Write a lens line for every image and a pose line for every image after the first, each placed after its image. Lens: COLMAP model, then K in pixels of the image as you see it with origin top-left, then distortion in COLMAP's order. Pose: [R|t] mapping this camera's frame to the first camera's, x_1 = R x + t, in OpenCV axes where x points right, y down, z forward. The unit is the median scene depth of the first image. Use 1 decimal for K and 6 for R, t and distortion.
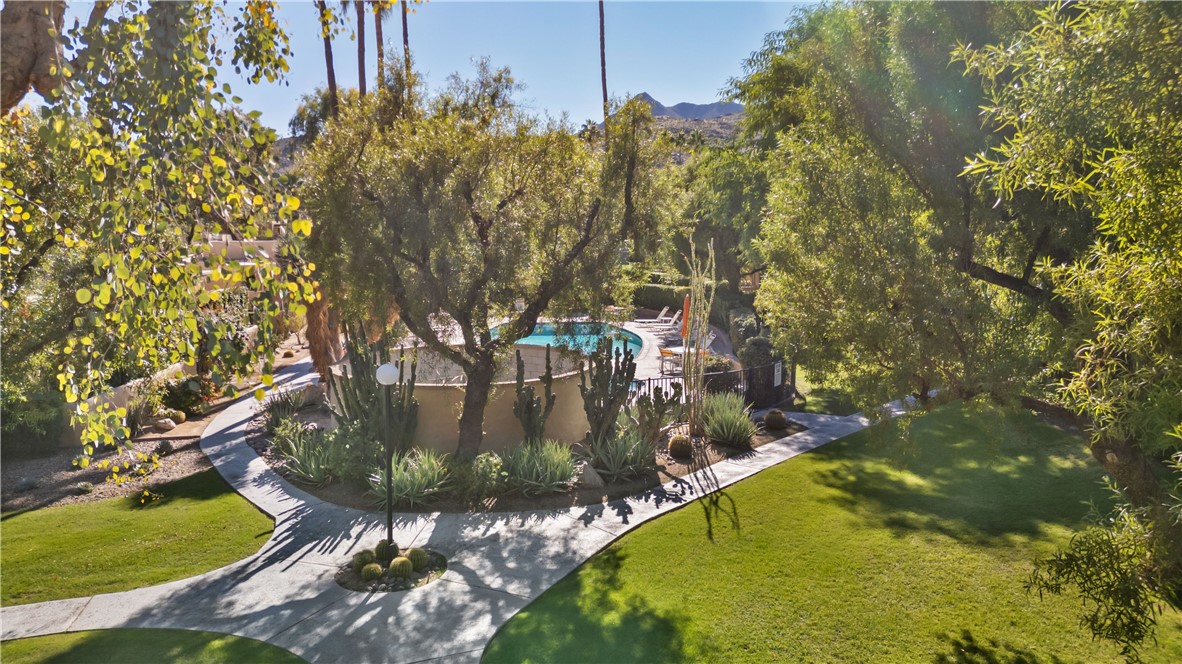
lens RADIAL K [[789.6, 0, 591.8], [0, 789.6, 311.2], [0, 0, 1]] dist [0.000694, 0.000525]
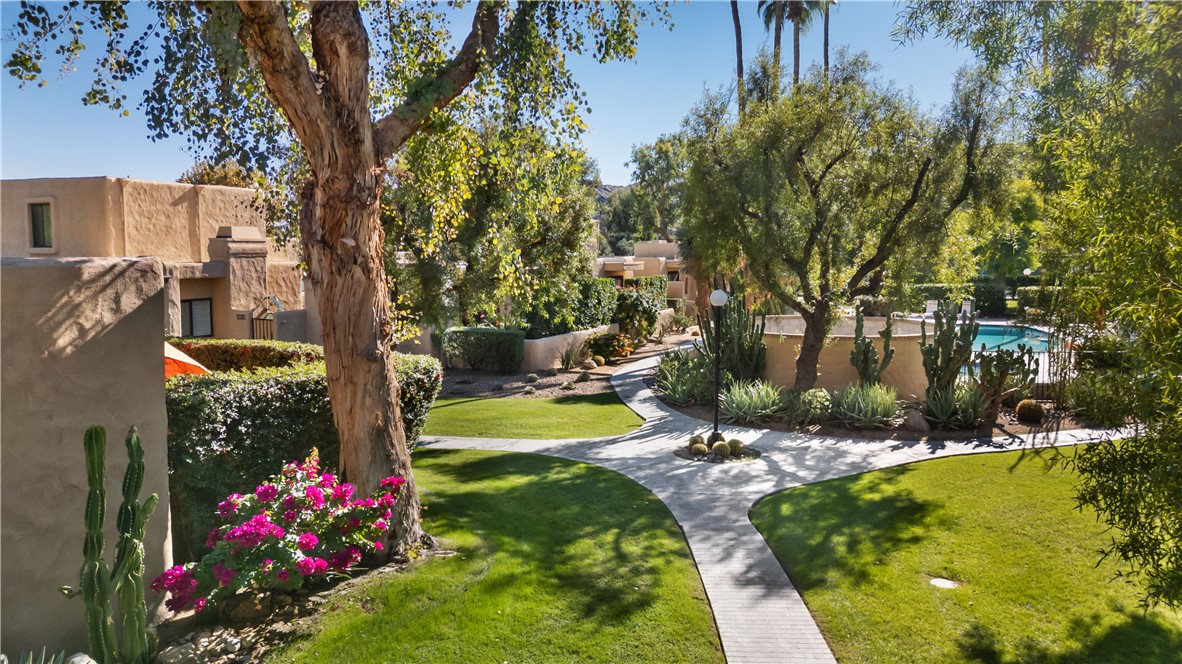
lens RADIAL K [[829.5, 0, 588.3], [0, 829.5, 325.9], [0, 0, 1]] dist [0.075140, -0.084688]
pose [[0.847362, 0.038429, -0.529624, 0.225650], [-0.055869, 0.998294, -0.016951, 0.129865], [0.528069, 0.043953, 0.848063, -0.205261]]
